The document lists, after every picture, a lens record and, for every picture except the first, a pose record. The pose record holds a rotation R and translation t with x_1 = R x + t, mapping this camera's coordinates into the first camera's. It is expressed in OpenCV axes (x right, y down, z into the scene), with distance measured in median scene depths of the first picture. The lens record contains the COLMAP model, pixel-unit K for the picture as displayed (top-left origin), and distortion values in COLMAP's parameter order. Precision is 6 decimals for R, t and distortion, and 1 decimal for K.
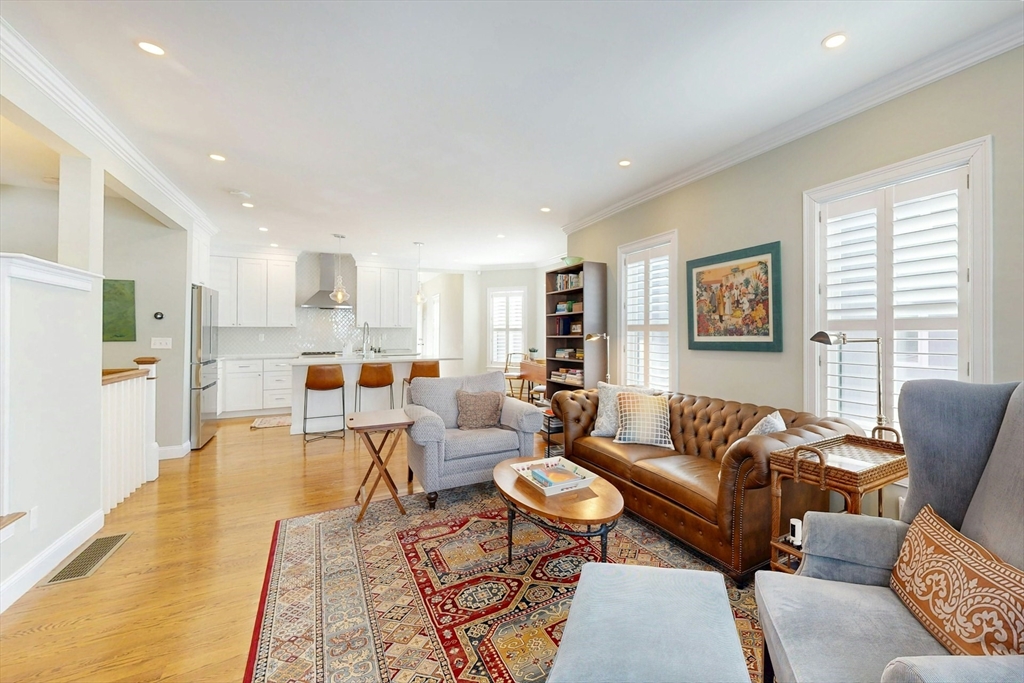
lens RADIAL K [[410.1, 0, 569.0], [0, 410.1, 332.5], [0, 0, 1]] dist [0.005969, -0.000222]
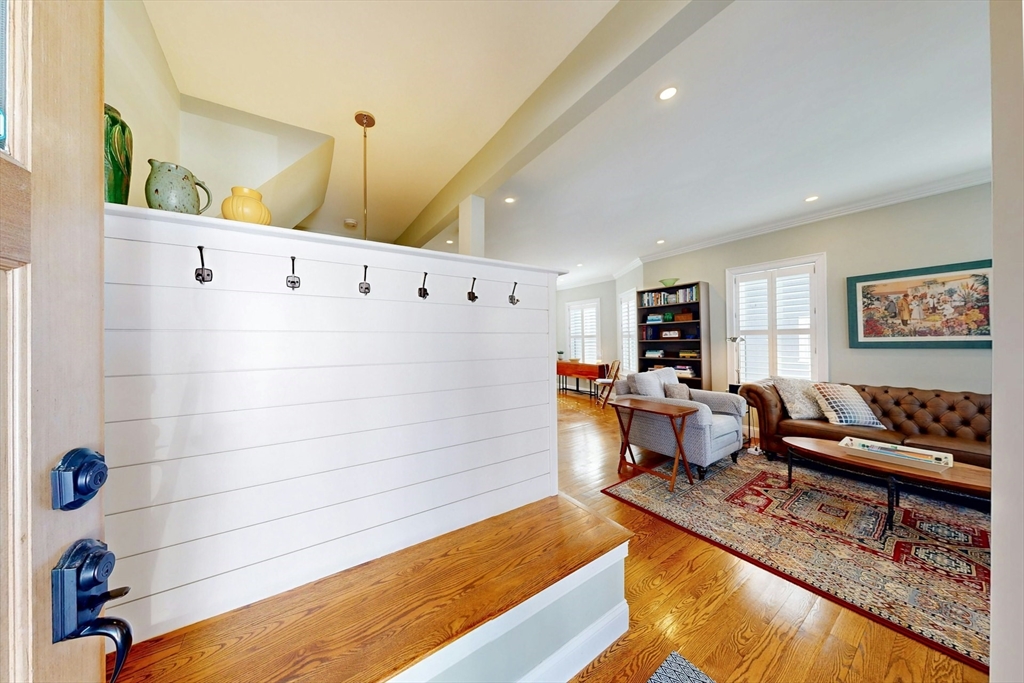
lens RADIAL K [[298.6, 0, 477.8], [0, 298.6, 339.1], [0, 0, 1]] dist [0.001379, 0.000051]
pose [[0.999853, -0.016108, 0.005795, -0.850697], [0.016127, 0.999865, -0.003203, -0.001613], [-0.005742, 0.003296, 0.999978, 0.088298]]
